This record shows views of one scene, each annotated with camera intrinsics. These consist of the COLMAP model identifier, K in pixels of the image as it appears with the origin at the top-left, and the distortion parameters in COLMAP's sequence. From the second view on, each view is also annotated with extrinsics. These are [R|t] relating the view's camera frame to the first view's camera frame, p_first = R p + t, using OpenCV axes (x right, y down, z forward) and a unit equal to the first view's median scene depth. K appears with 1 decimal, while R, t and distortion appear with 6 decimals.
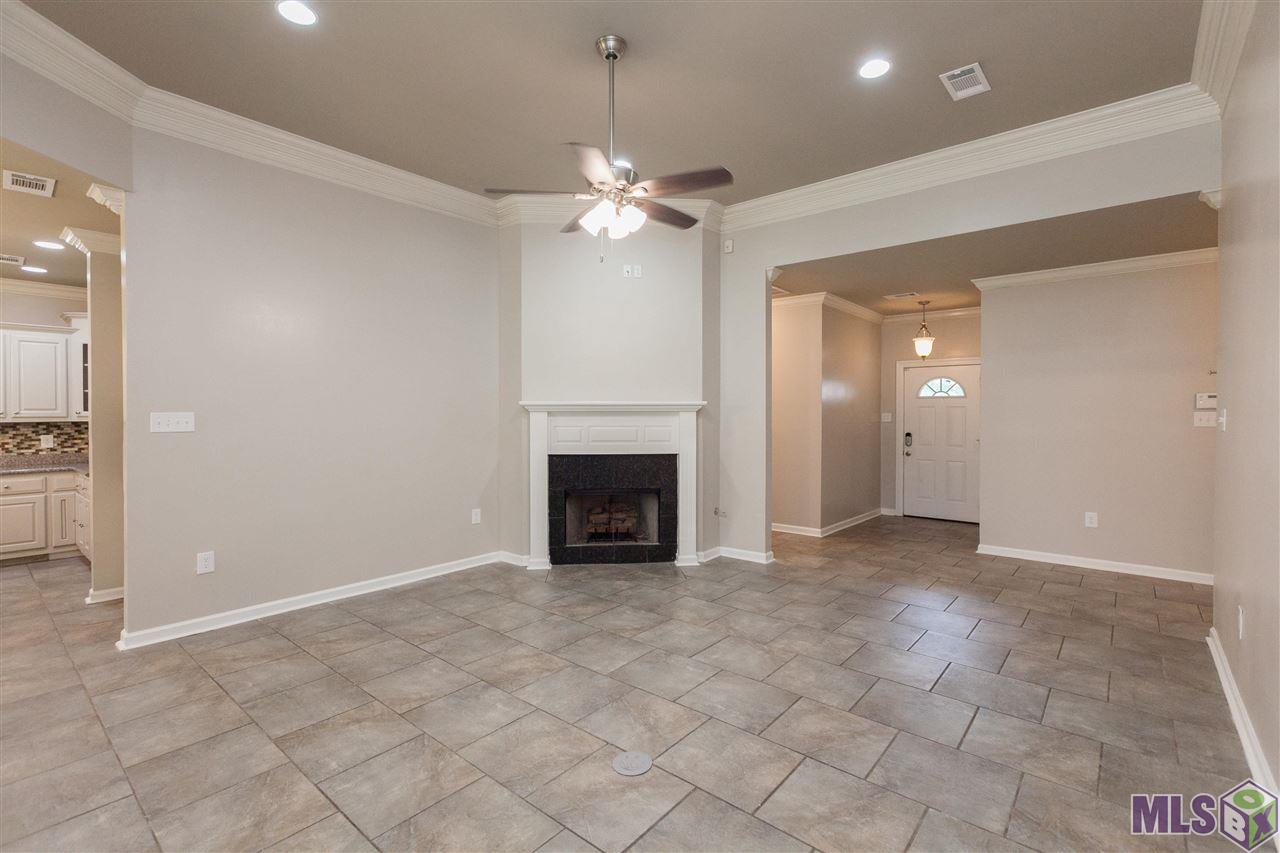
lens RADIAL K [[588.2, 0, 628.0], [0, 588.2, 418.4], [0, 0, 1]] dist [0.001308, 0.000241]
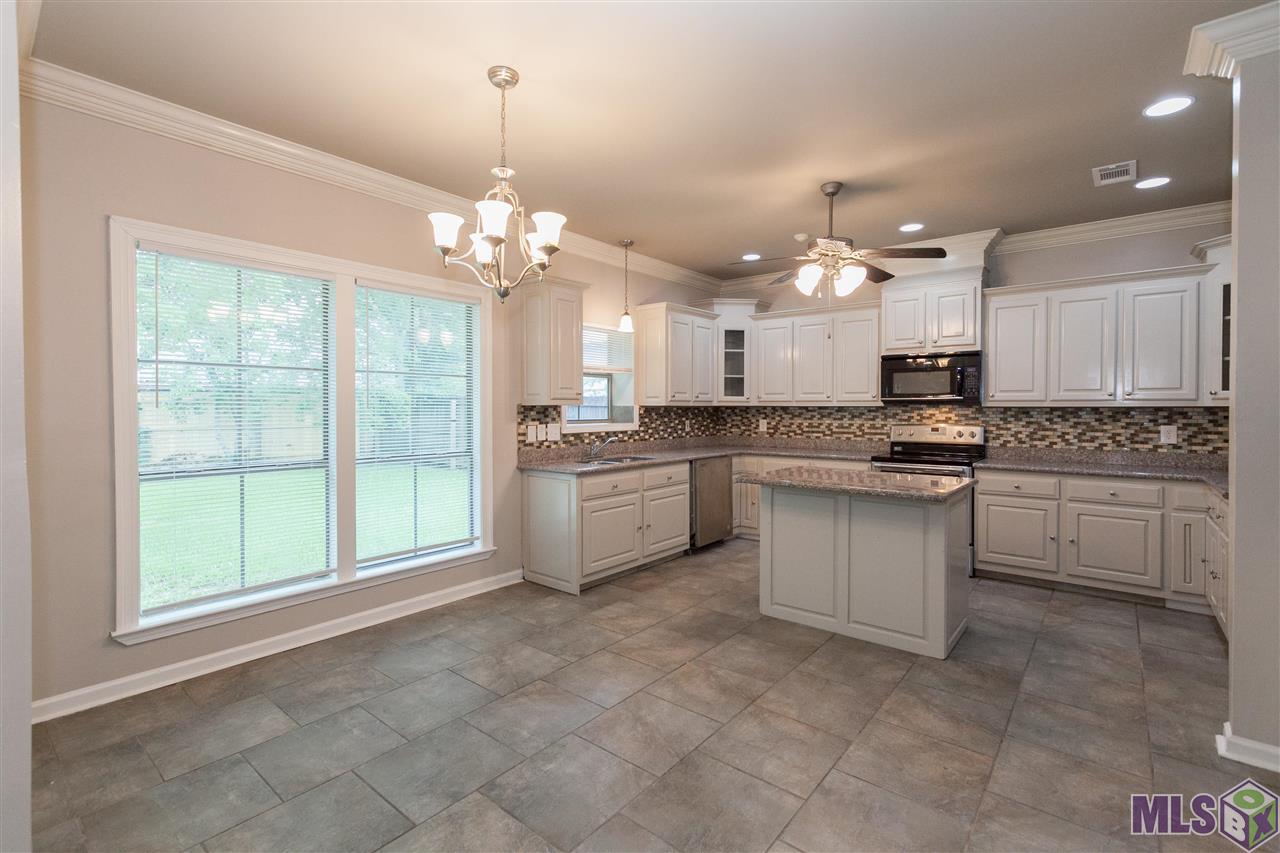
lens RADIAL K [[567.0, 0, 659.6], [0, 567.0, 411.9], [0, 0, 1]] dist [0.001435, -0.000416]
pose [[0.043343, 0.007839, -0.999029, -0.335540], [-0.014498, 0.999869, 0.007217, 0.016039], [0.998955, 0.014171, 0.043451, 0.363358]]
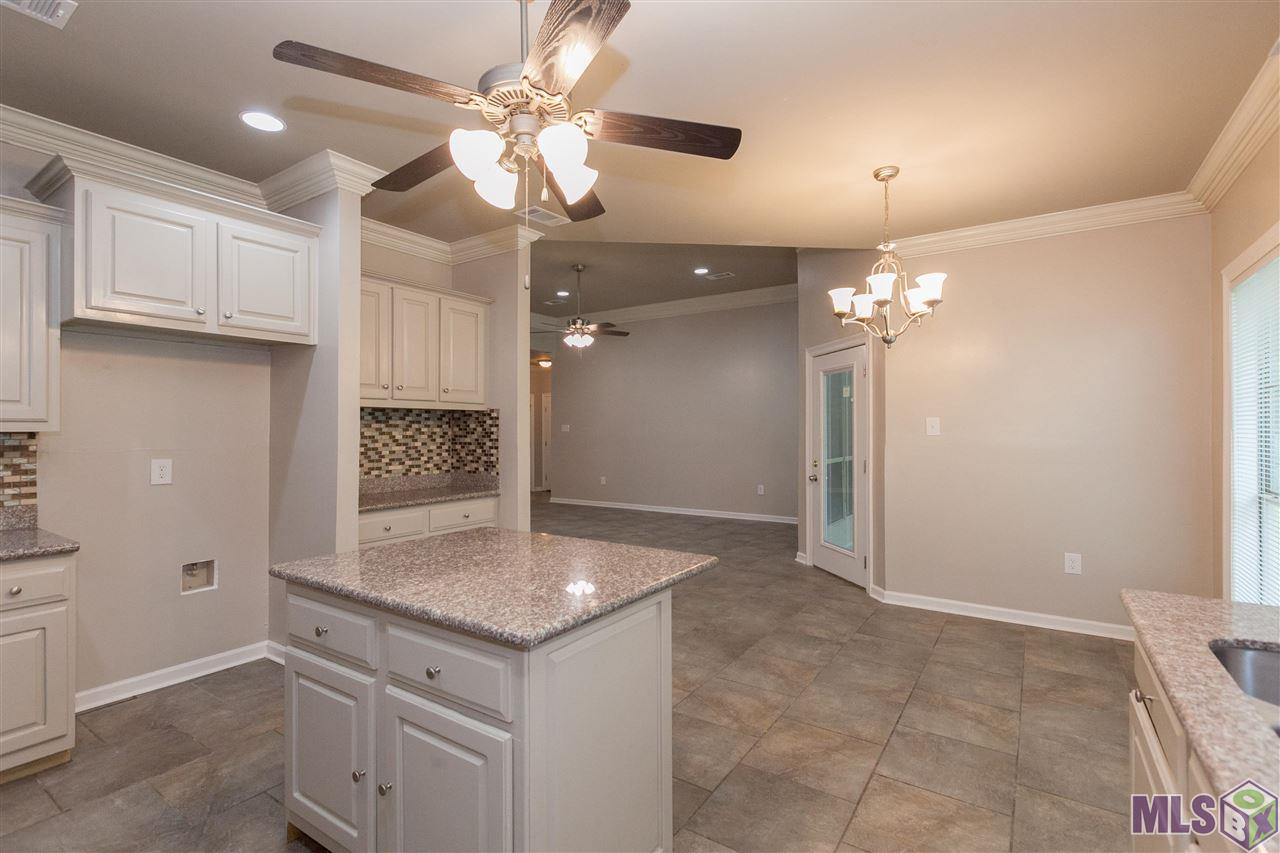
lens RADIAL K [[591.1, 0, 608.4], [0, 591.1, 428.0], [0, 0, 1]] dist [0.000111, 0.000156]
pose [[-0.054758, -0.001190, 0.998499, -1.198923], [0.015357, 0.999880, 0.002034, 0.010686], [-0.998382, 0.015445, -0.054733, 0.538409]]
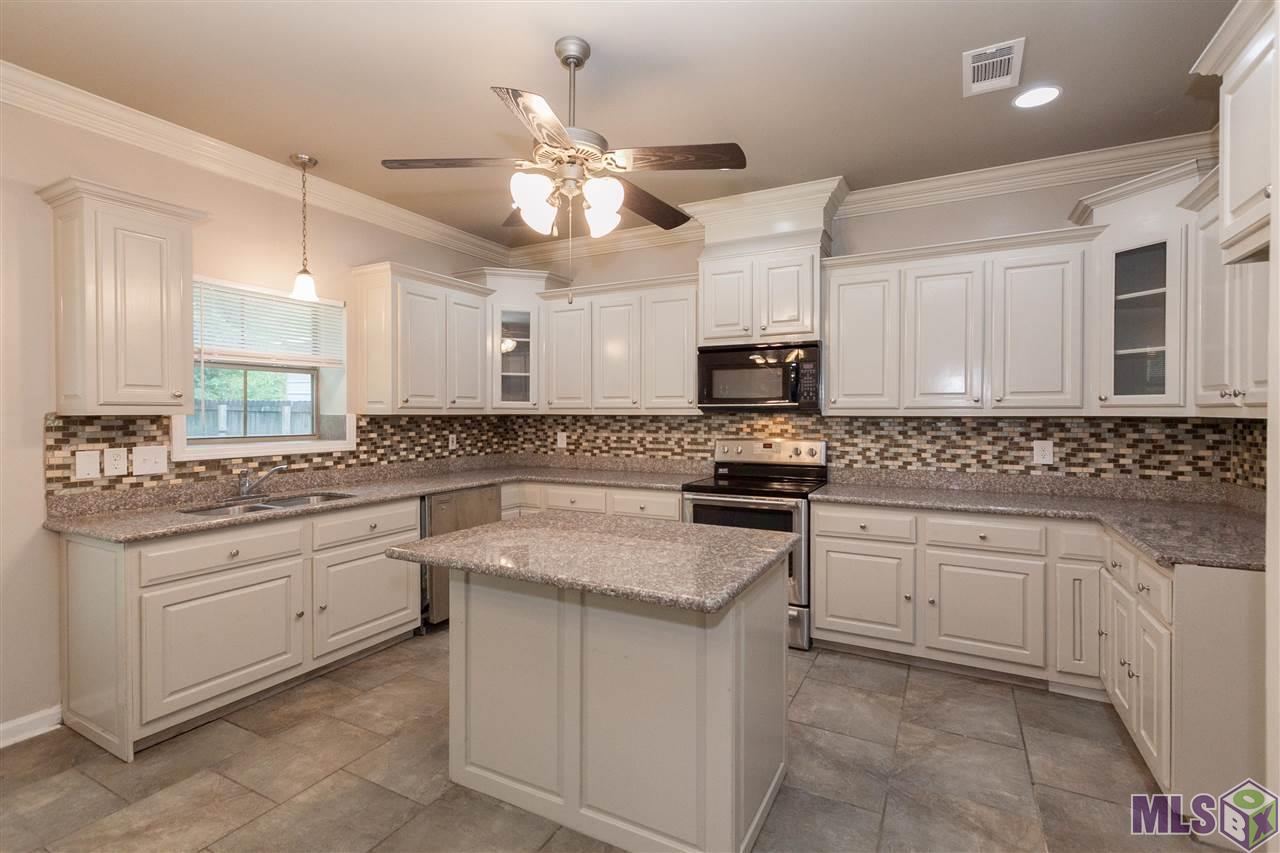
lens RADIAL K [[570.4, 0, 641.0], [0, 570.4, 416.3], [0, 0, 1]] dist [0.001768, 0.000792]
pose [[0.216529, 0.004514, -0.976266, -0.558450], [-0.013727, 0.999905, 0.001578, 0.010007], [0.976180, 0.013060, 0.216570, 0.528490]]
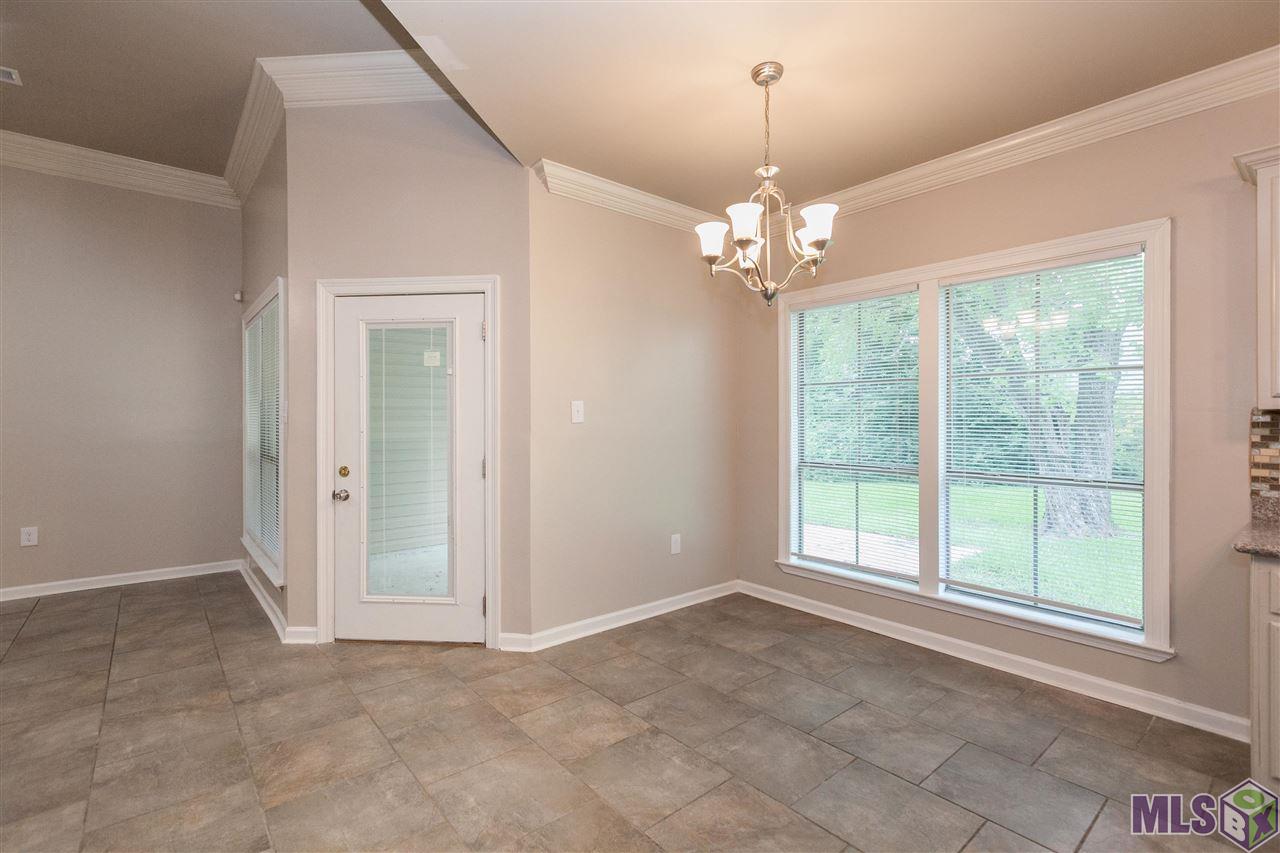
lens RADIAL K [[597.0, 0, 626.3], [0, 597.0, 419.1], [0, 0, 1]] dist [0.002739, 0.000633]
pose [[-0.983565, -0.001329, 0.180550, -0.695565], [0.001045, 0.999914, 0.013057, 0.015599], [-0.180552, 0.013031, -0.983479, 0.668369]]
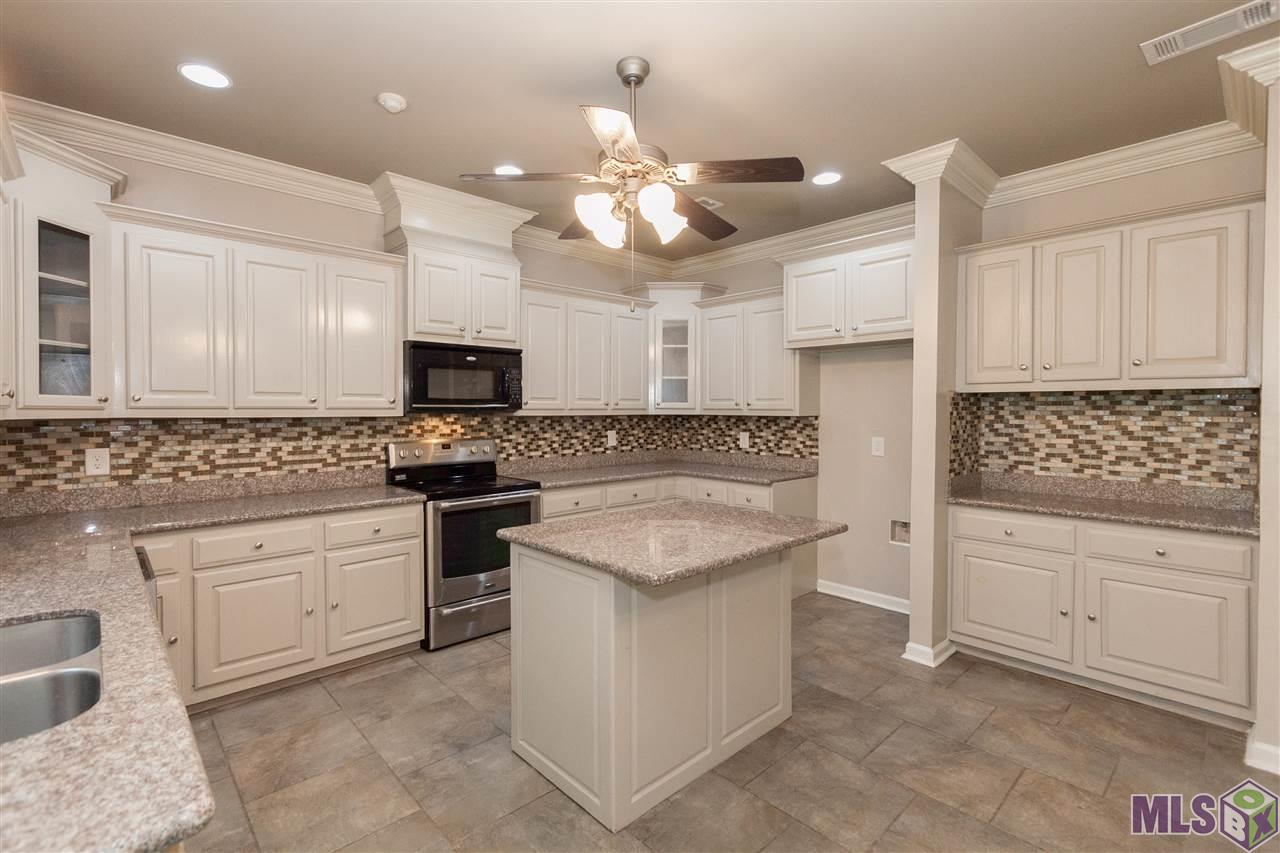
lens RADIAL K [[570.4, 0, 641.0], [0, 570.4, 416.3], [0, 0, 1]] dist [0.001768, 0.000792]
pose [[0.991169, 0.000032, -0.132601, -0.854616], [-0.000360, 0.999997, -0.002451, 0.009994], [0.132601, 0.002477, 0.991166, 0.203448]]
